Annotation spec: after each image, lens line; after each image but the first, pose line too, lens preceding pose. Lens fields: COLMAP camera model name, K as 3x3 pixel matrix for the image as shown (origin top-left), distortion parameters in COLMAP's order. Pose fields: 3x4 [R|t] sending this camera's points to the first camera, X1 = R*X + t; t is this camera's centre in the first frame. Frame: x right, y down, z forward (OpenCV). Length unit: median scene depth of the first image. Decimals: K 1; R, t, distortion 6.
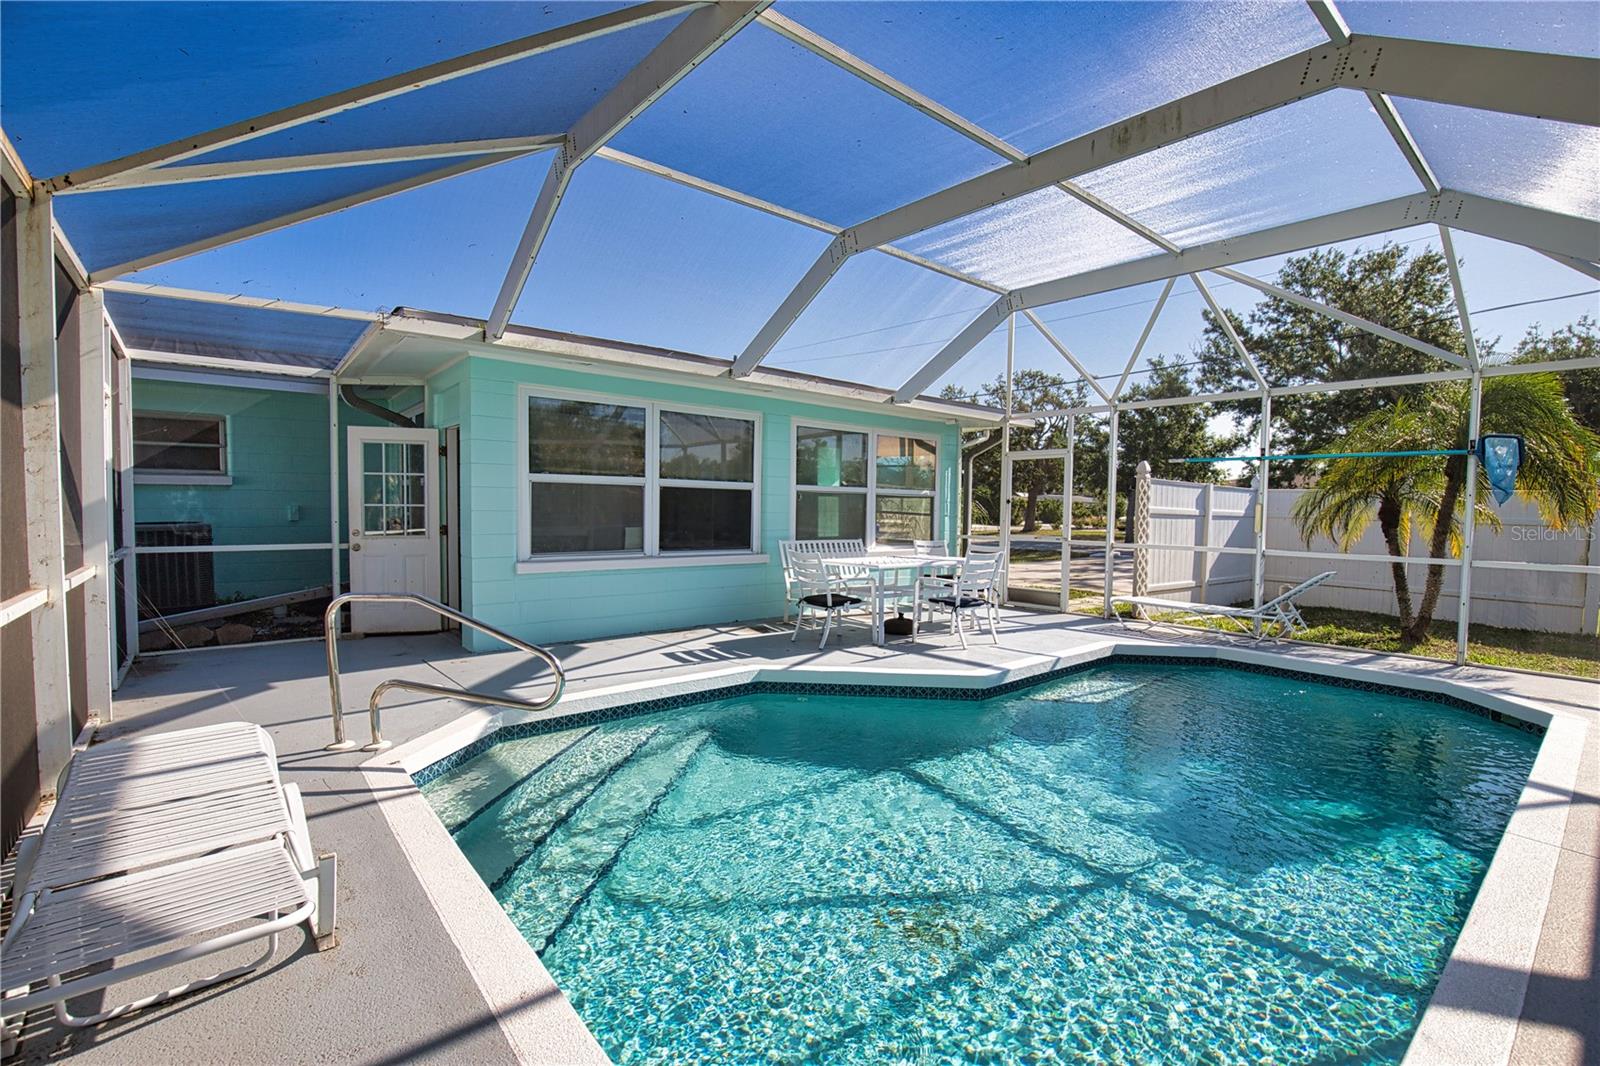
lens RADIAL K [[746.1, 0, 805.0], [0, 746.1, 540.1], [0, 0, 1]] dist [-0.000986, -0.000107]
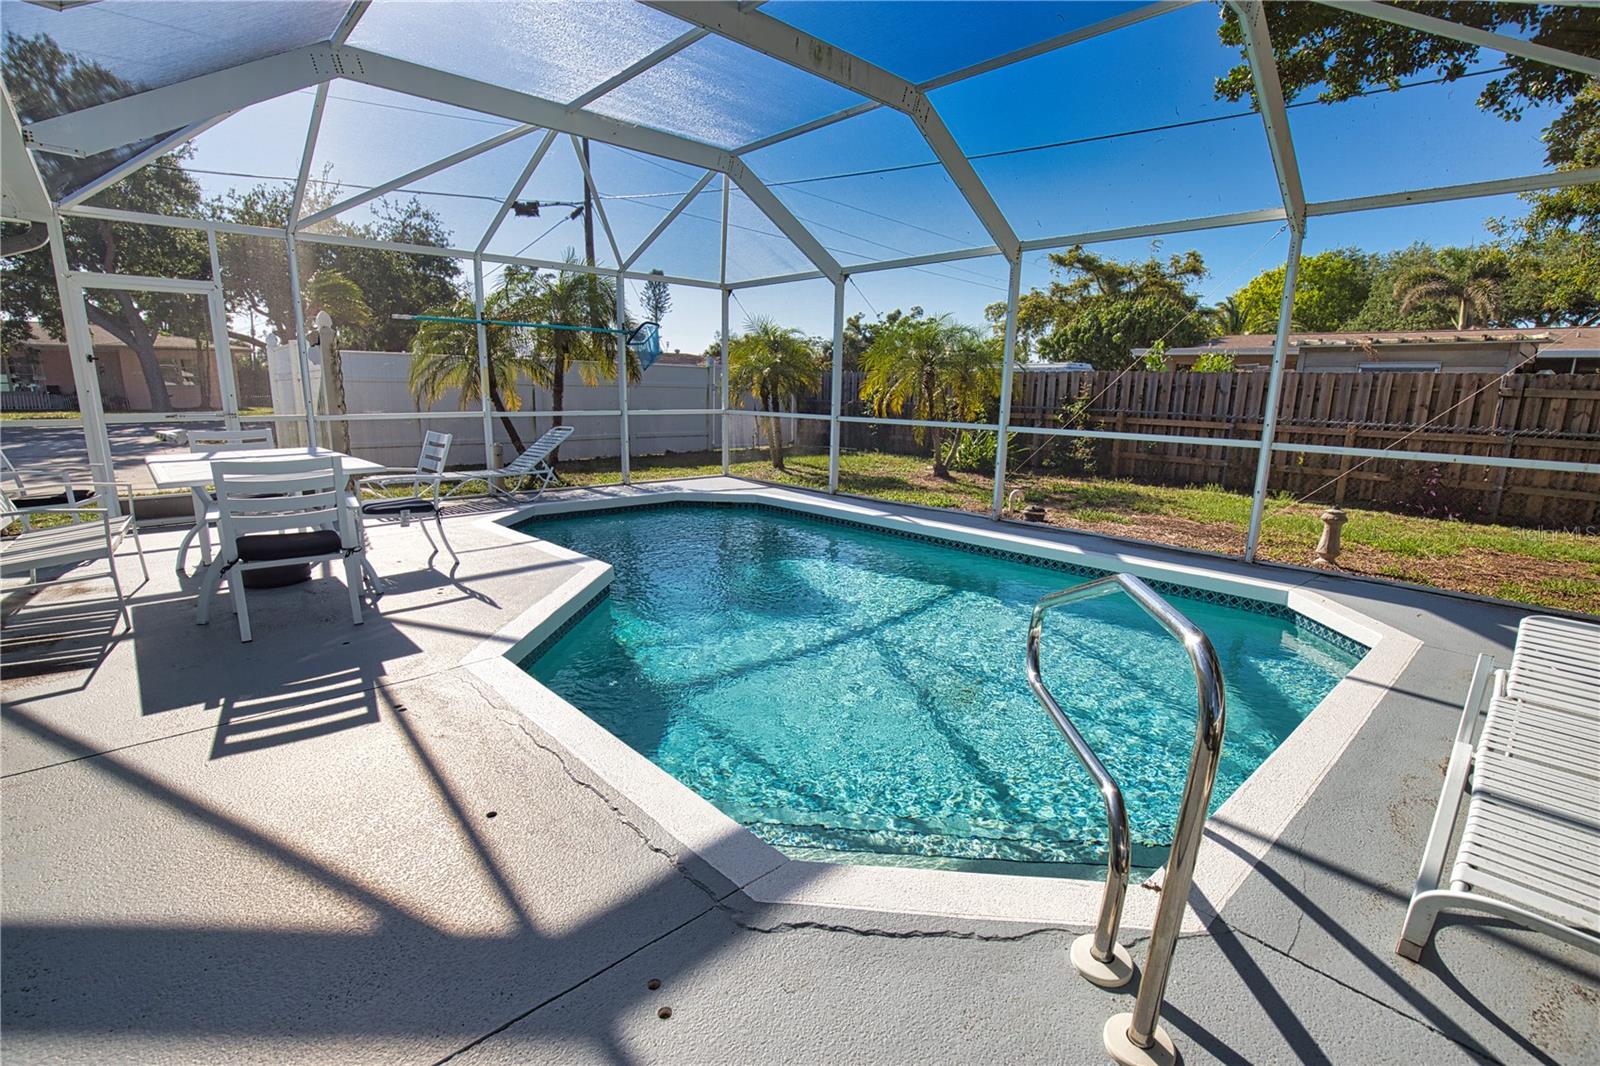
lens RADIAL K [[725.2, 0, 809.0], [0, 725.2, 531.1], [0, 0, 1]] dist [-0.024087, -0.000174]
pose [[-0.066614, -0.212241, 0.974944, -1.083086], [0.027162, 0.976367, 0.214406, -0.068163], [-0.997409, 0.040764, -0.059275, 1.407366]]
